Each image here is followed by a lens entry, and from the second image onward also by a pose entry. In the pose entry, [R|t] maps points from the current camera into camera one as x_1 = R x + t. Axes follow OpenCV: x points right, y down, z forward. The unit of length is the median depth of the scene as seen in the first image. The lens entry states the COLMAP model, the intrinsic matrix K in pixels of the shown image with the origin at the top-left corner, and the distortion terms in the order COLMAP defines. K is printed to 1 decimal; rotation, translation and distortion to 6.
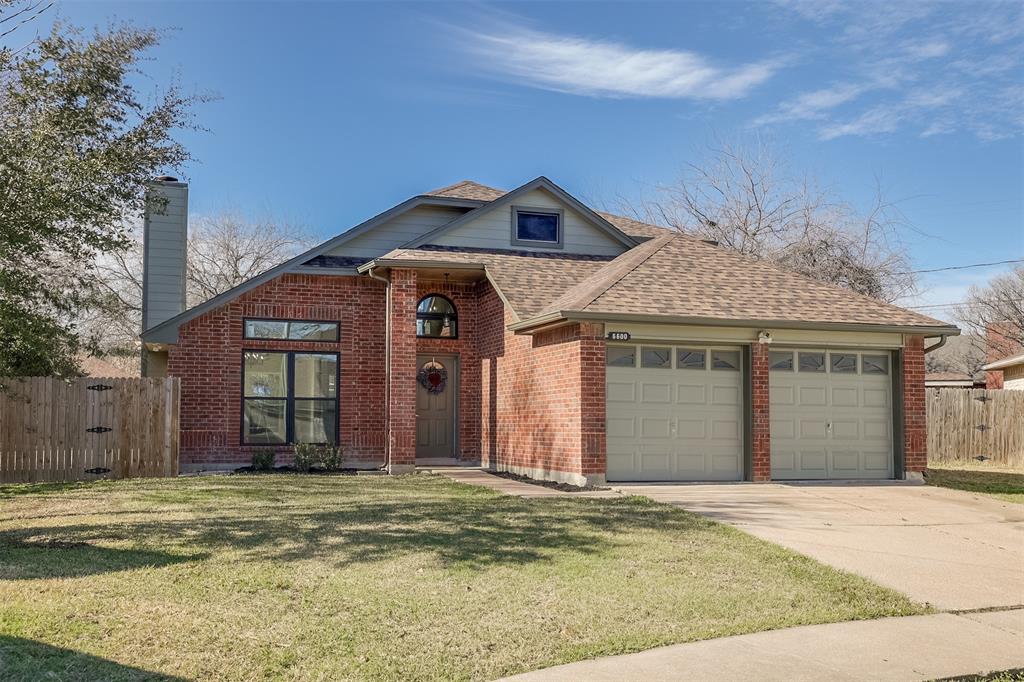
lens RADIAL K [[1013.0, 0, 512.0], [0, 1013.0, 341.0], [0, 0, 1]] dist [0.007858, 0.012808]
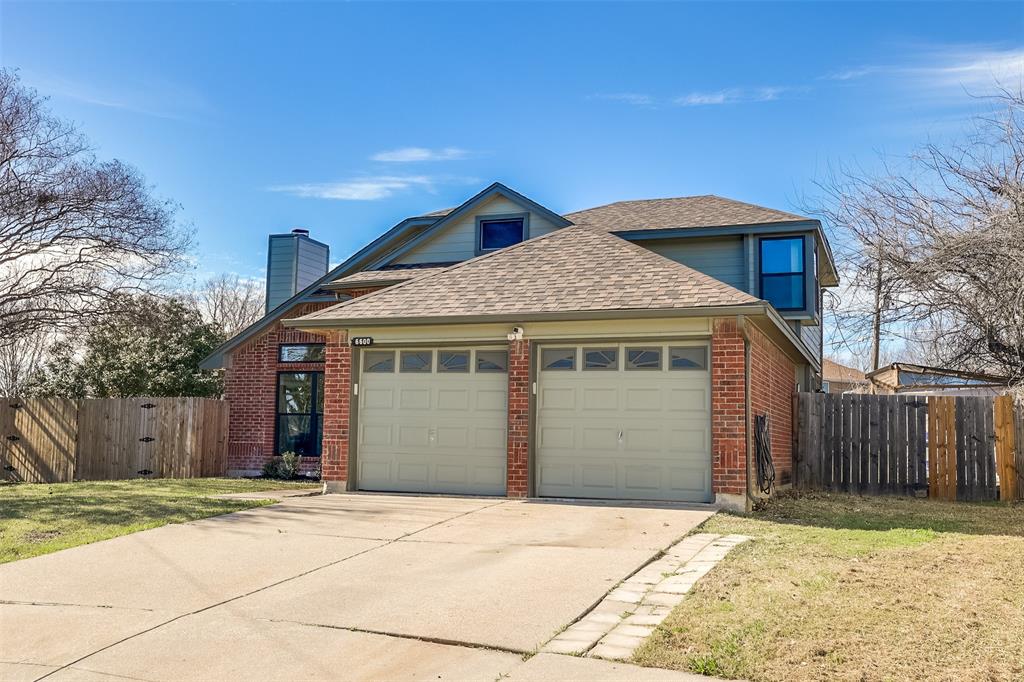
lens RADIAL K [[1027.0, 0, 512.0], [0, 1027.0, 341.0], [0, 0, 1]] dist [-0.006139, -0.008788]
pose [[0.784095, -0.058663, -0.617863, 0.784647], [0.039189, 0.998216, -0.045044, 0.042661], [0.619403, 0.011105, 0.784995, 0.291954]]
